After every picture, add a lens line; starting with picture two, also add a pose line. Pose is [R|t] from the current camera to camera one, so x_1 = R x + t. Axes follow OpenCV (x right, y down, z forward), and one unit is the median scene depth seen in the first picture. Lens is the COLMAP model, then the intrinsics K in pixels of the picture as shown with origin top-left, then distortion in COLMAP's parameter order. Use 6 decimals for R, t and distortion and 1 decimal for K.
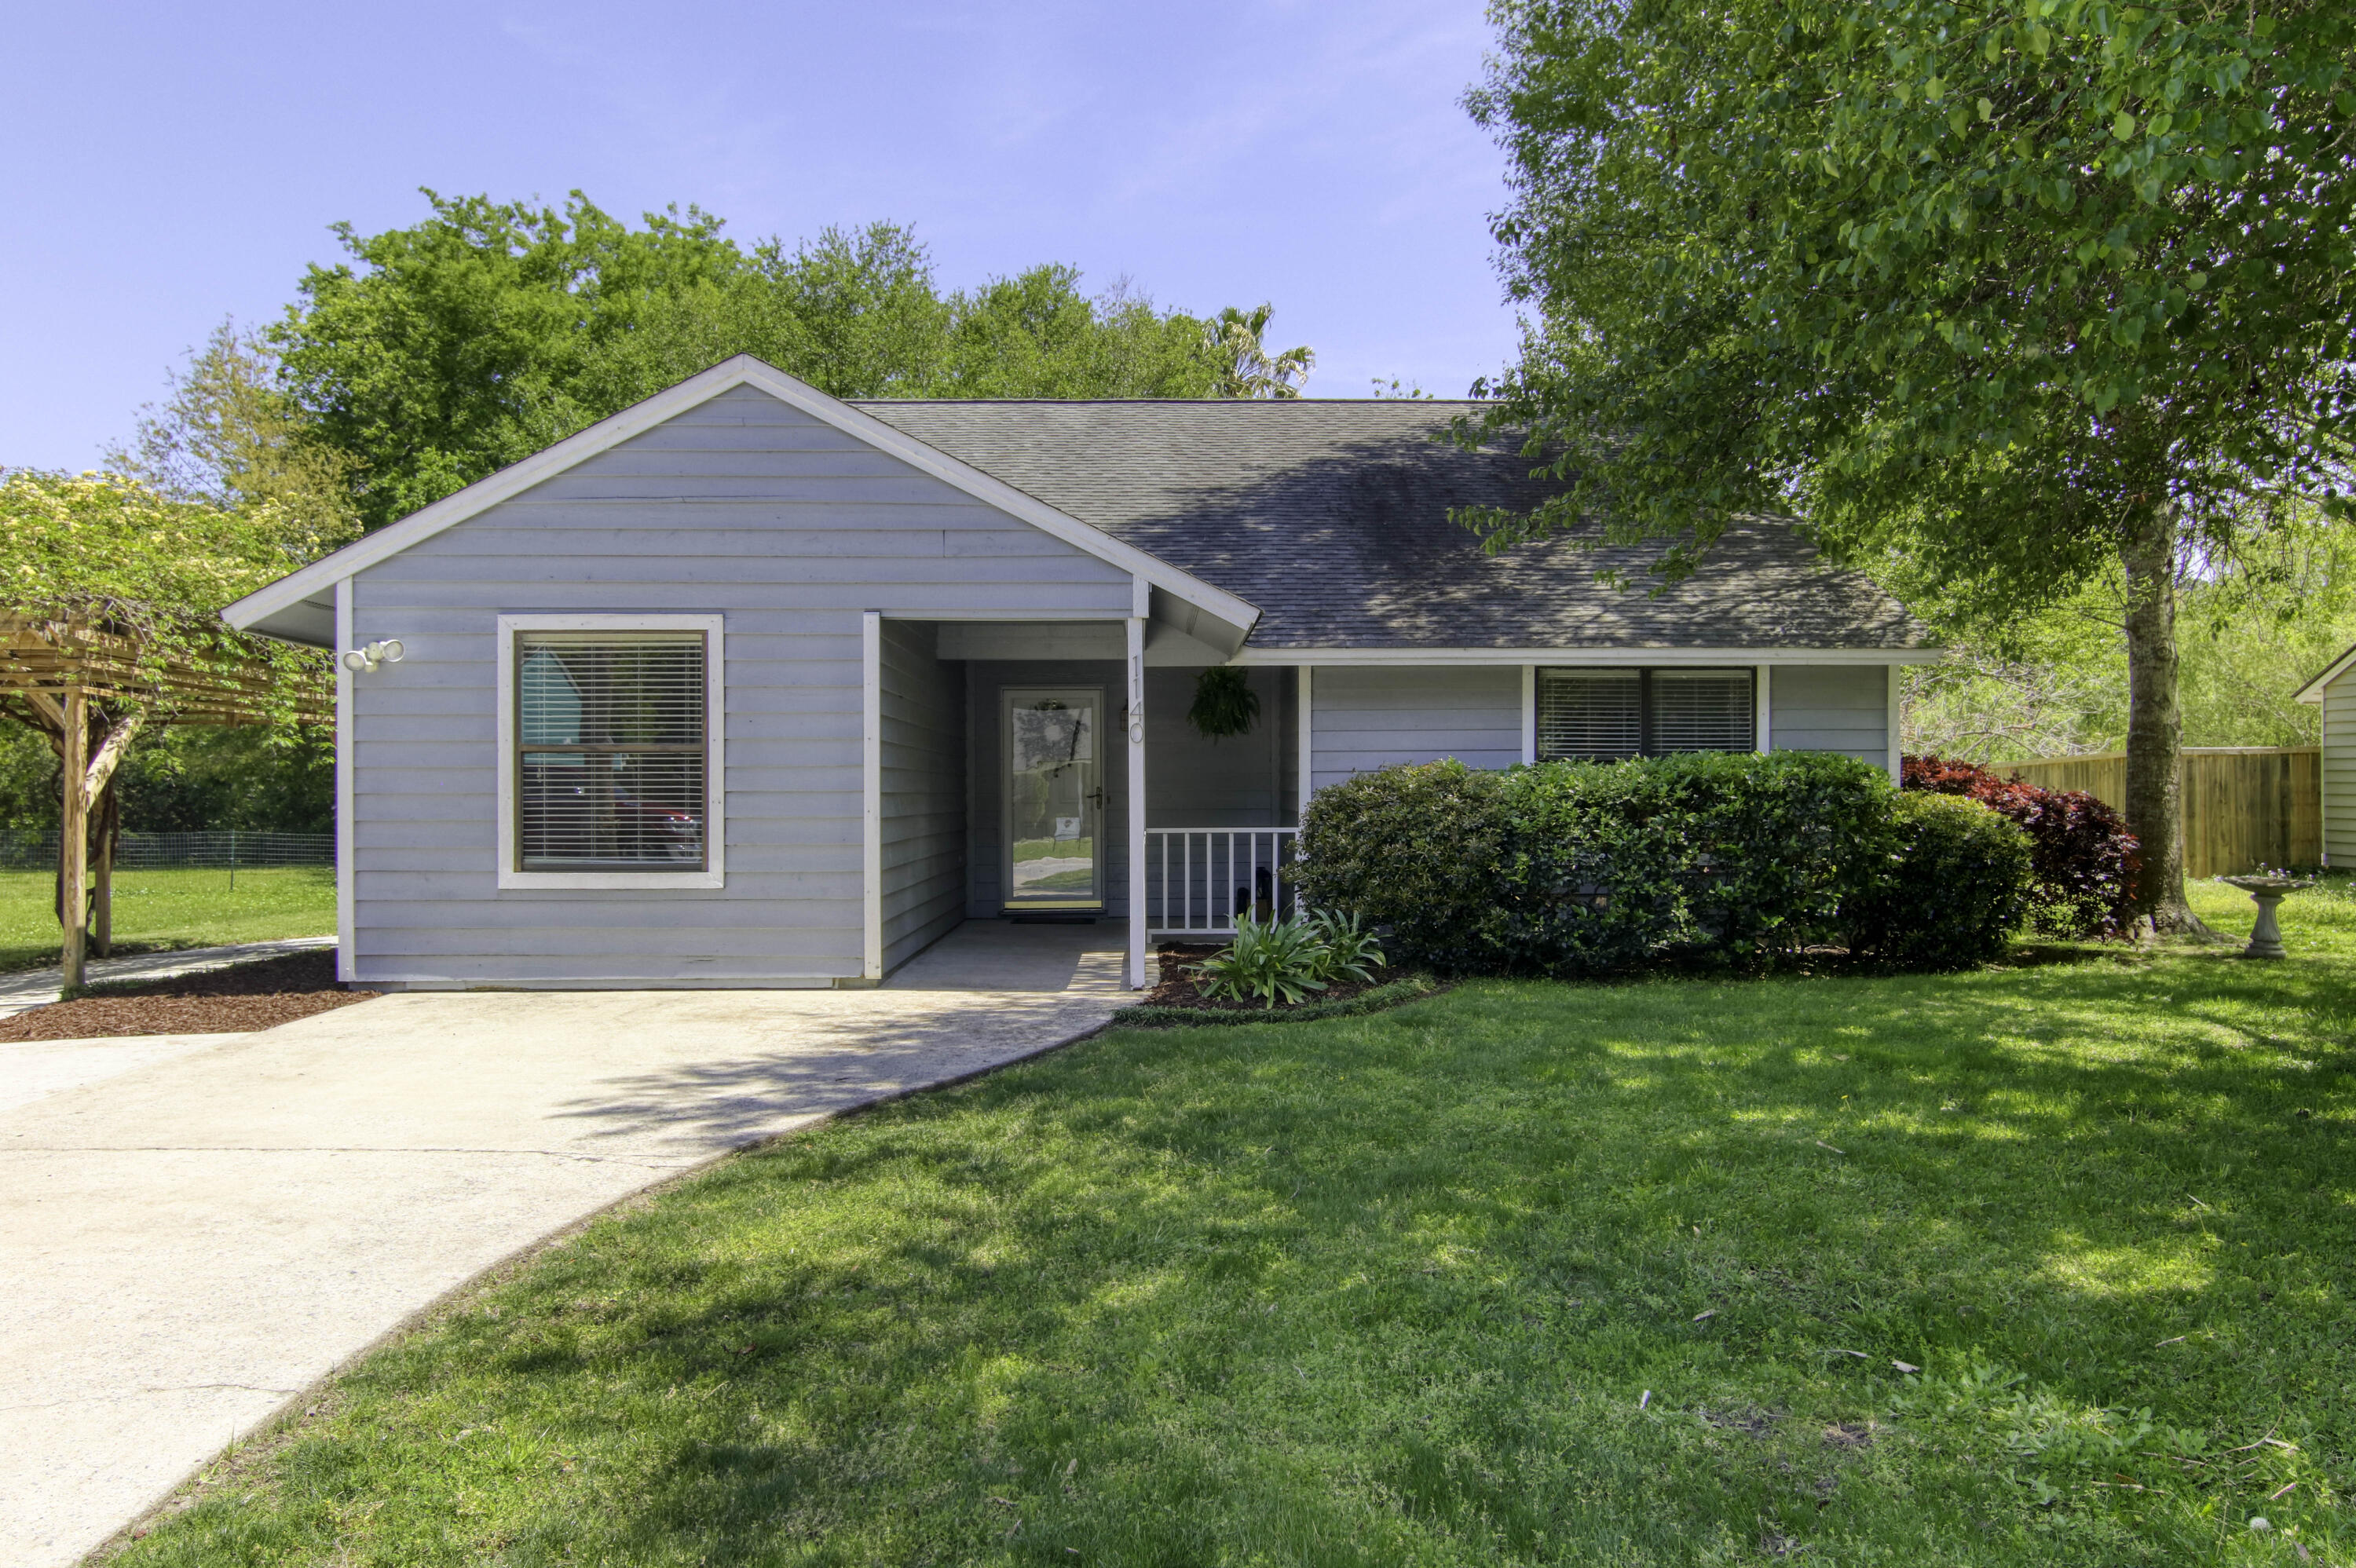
lens RADIAL K [[1751.2, 0, 1197.1], [0, 1751.2, 781.7], [0, 0, 1]] dist [-0.012548, 0.000151]
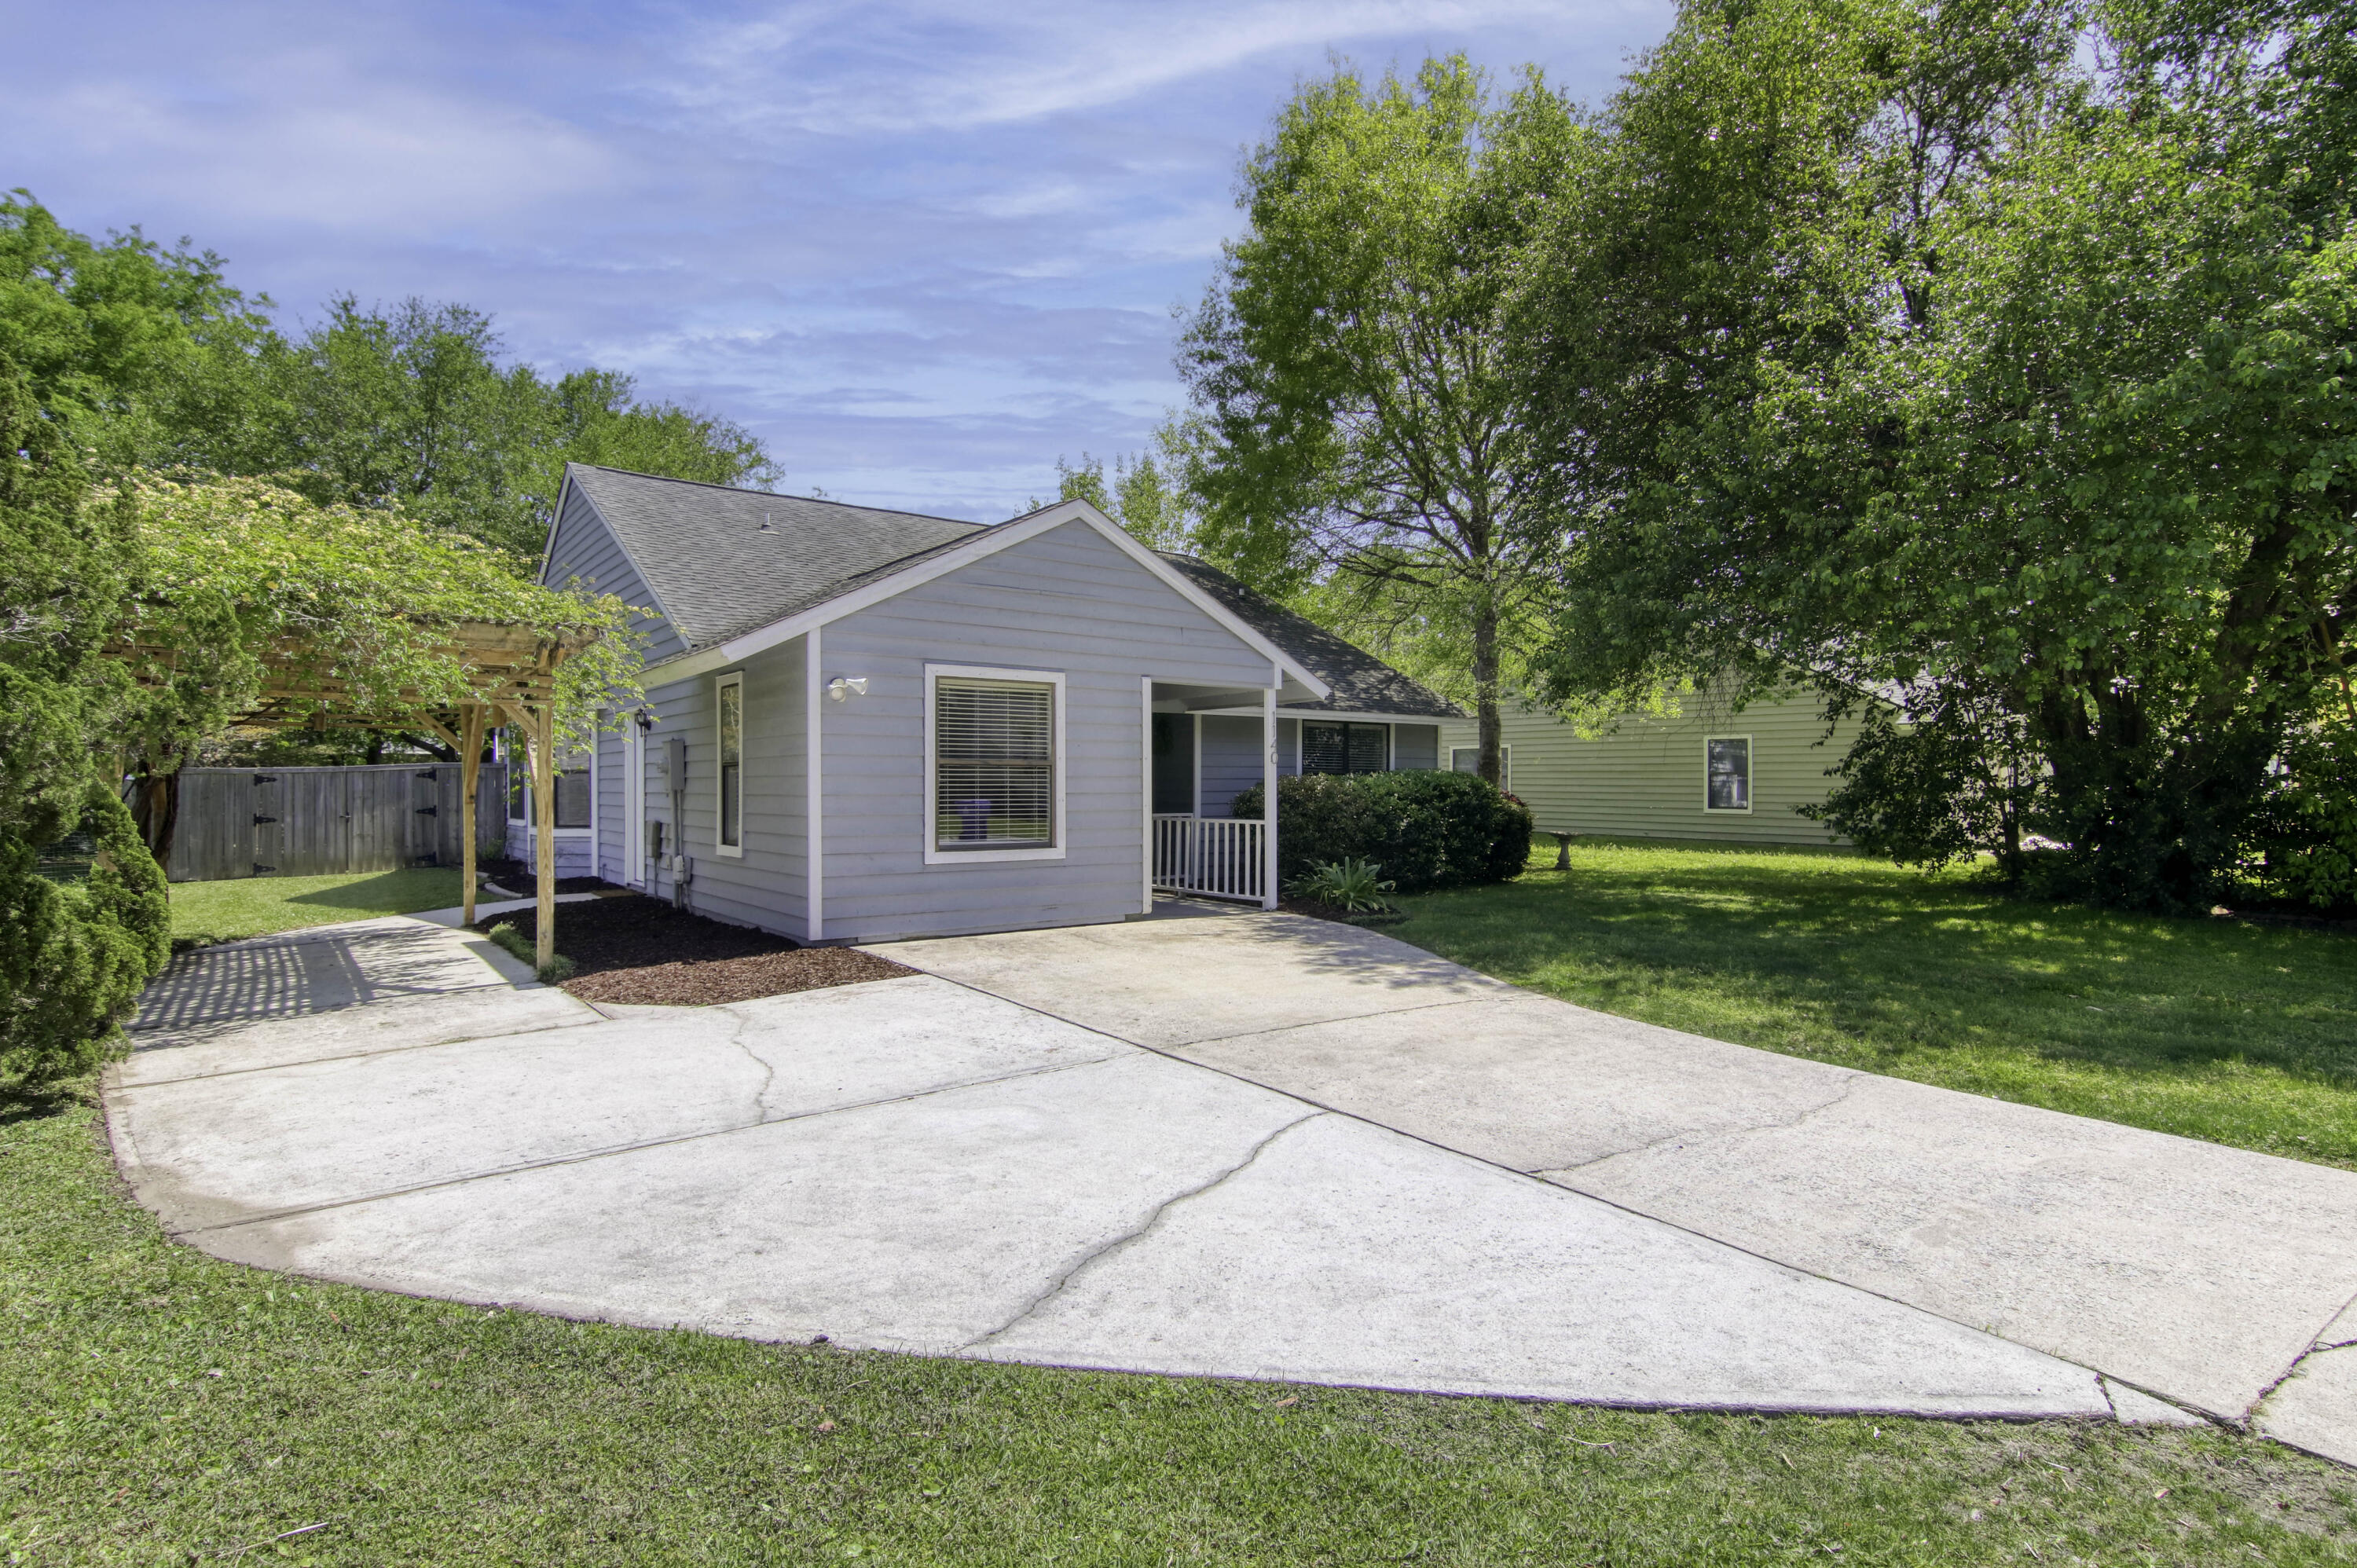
lens RADIAL K [[1214.0, 0, 1200.9], [0, 1214.0, 785.2], [0, 0, 1]] dist [-0.009565, -0.003967]
pose [[0.798474, 0.001980, 0.602027, -0.639281], [-0.007863, 0.999944, 0.007140, -0.007468], [-0.601979, -0.010435, 0.798444, 0.089459]]
